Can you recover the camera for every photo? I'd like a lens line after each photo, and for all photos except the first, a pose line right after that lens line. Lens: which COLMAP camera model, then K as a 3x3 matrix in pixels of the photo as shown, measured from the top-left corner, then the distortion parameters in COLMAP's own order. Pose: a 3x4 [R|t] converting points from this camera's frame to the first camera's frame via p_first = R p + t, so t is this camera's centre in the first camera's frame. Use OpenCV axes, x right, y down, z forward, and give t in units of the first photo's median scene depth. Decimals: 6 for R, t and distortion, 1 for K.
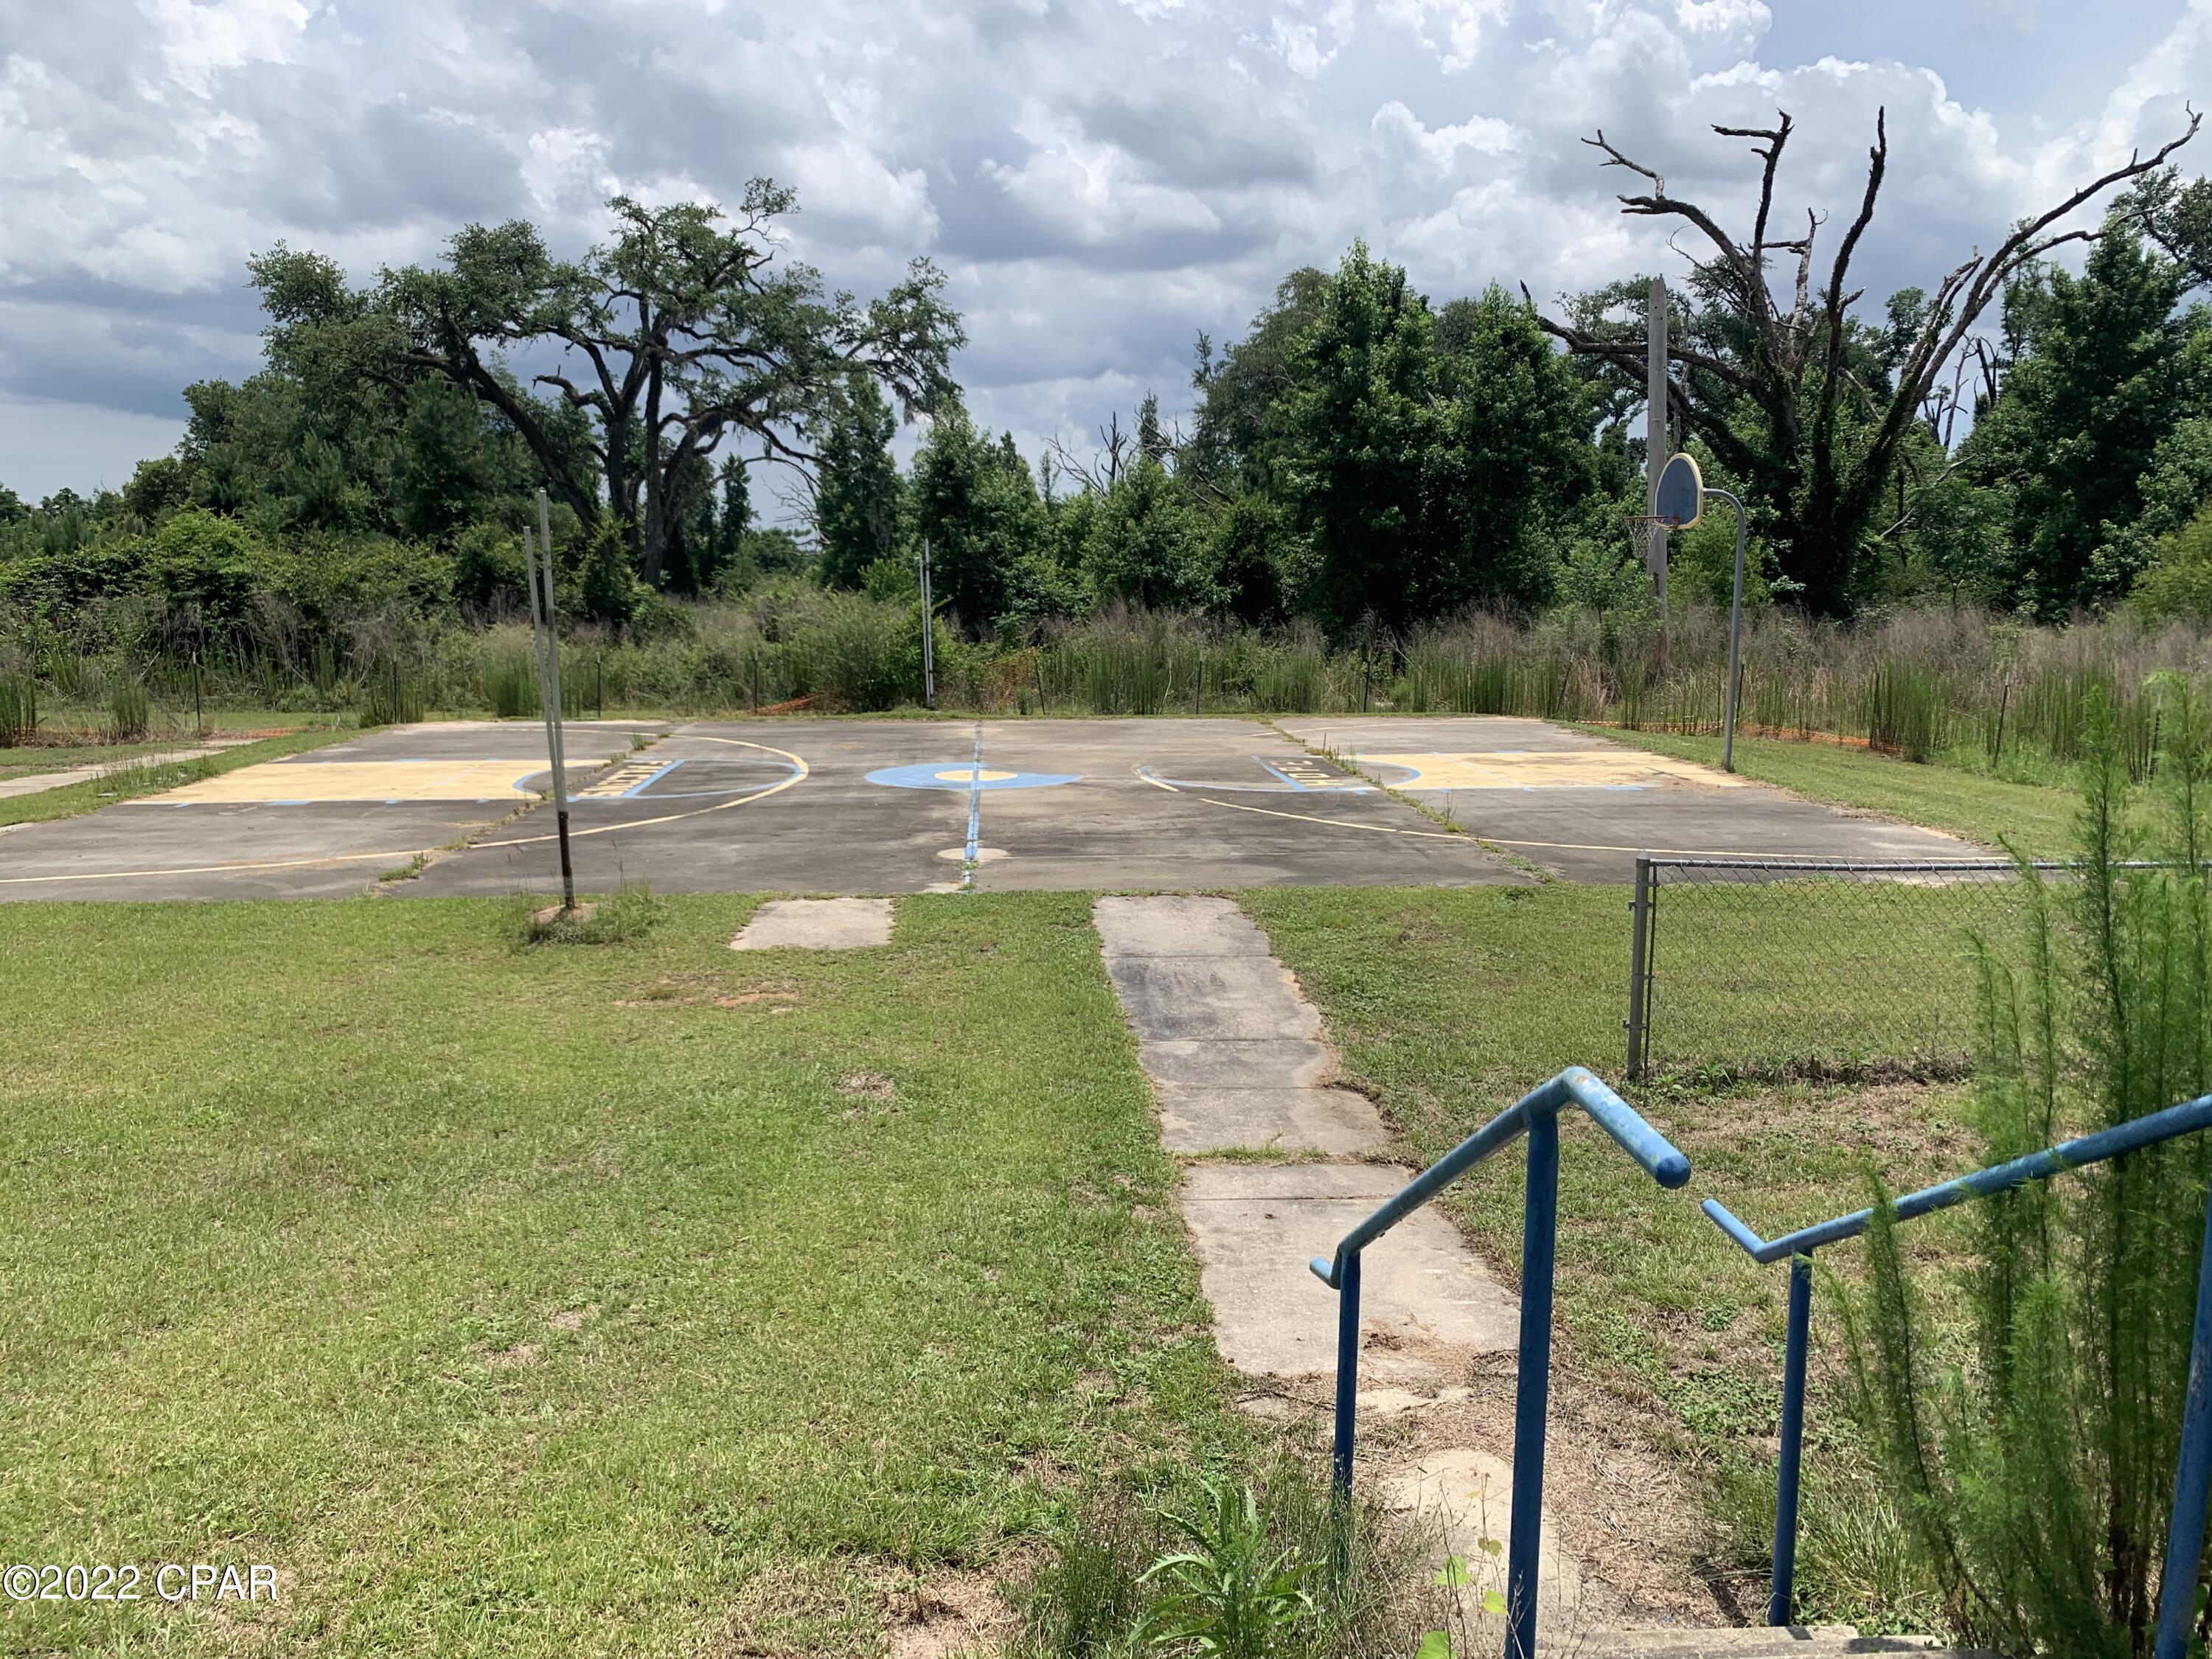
lens RADIAL K [[1685.5, 0, 1117.1], [0, 1685.5, 847.6], [0, 0, 1]] dist [0.010925, -0.002553]
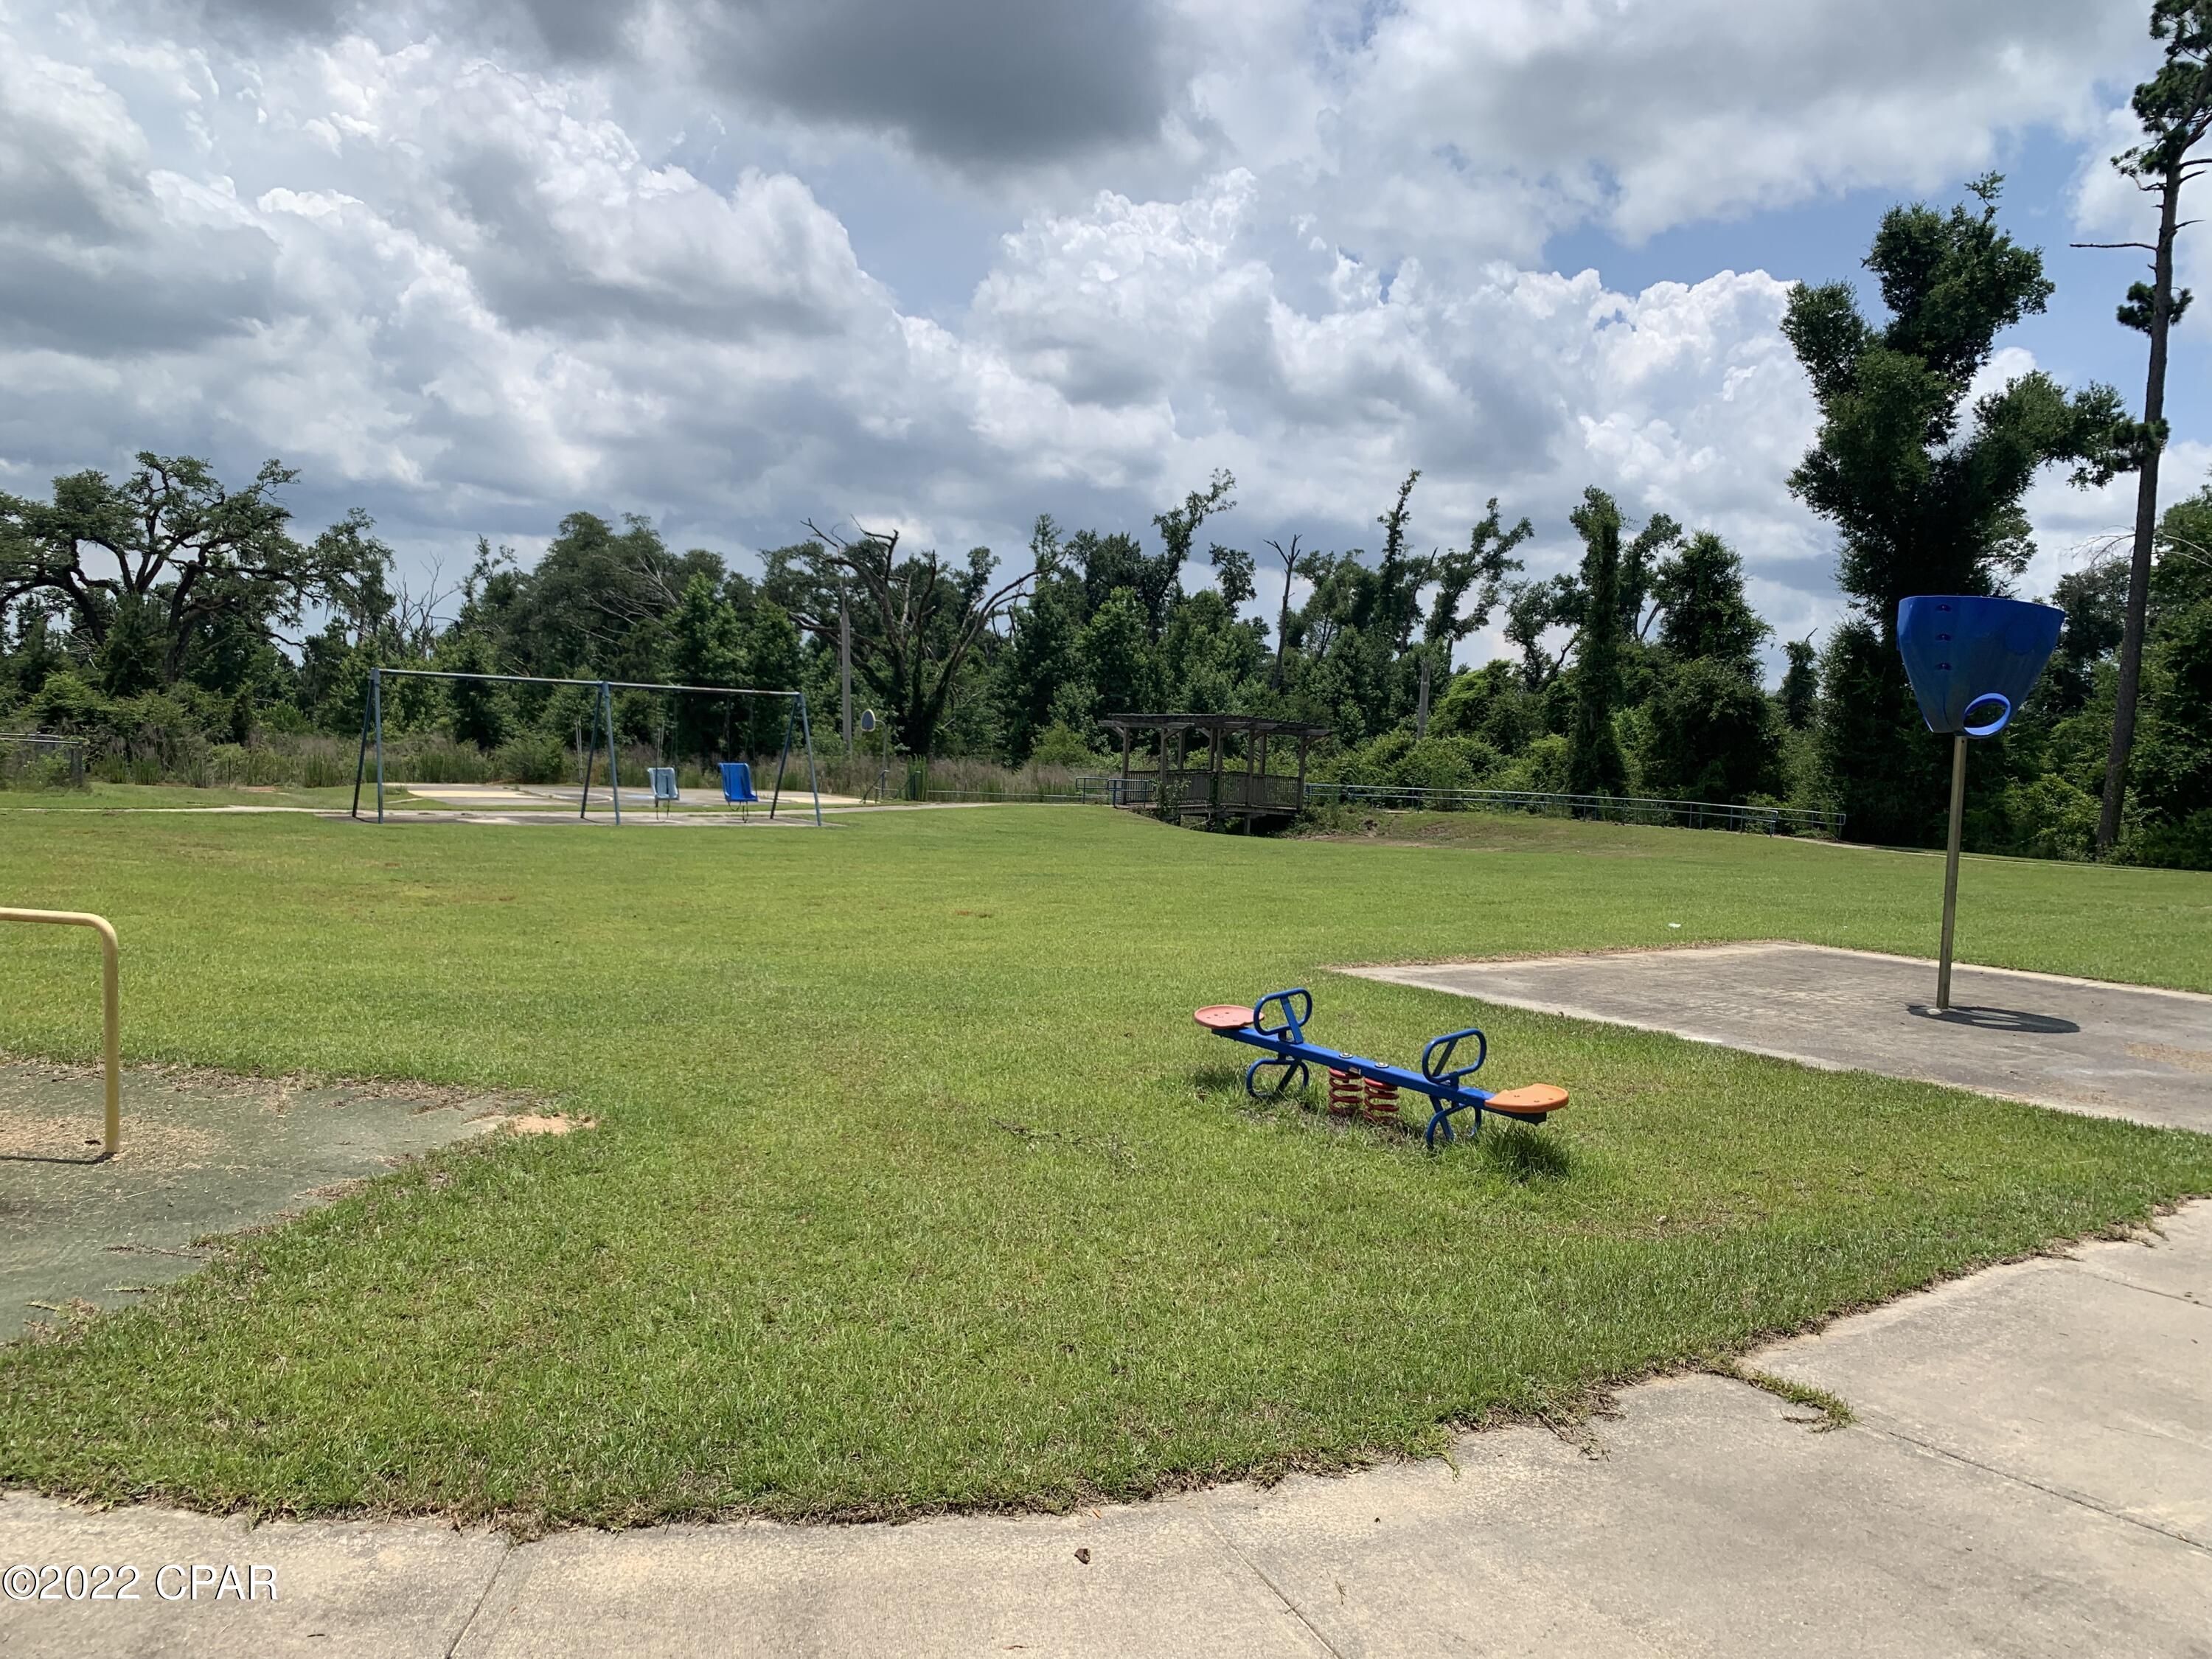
lens RADIAL K [[1685.5, 0, 1113.2], [0, 1685.5, 833.8], [0, 0, 1]] dist [0.010925, -0.002553]
pose [[0.880416, 0.013315, 0.474015, -0.353682], [0.032082, 0.995643, -0.087554, 0.138982], [-0.473116, 0.092291, 0.876153, -0.921881]]
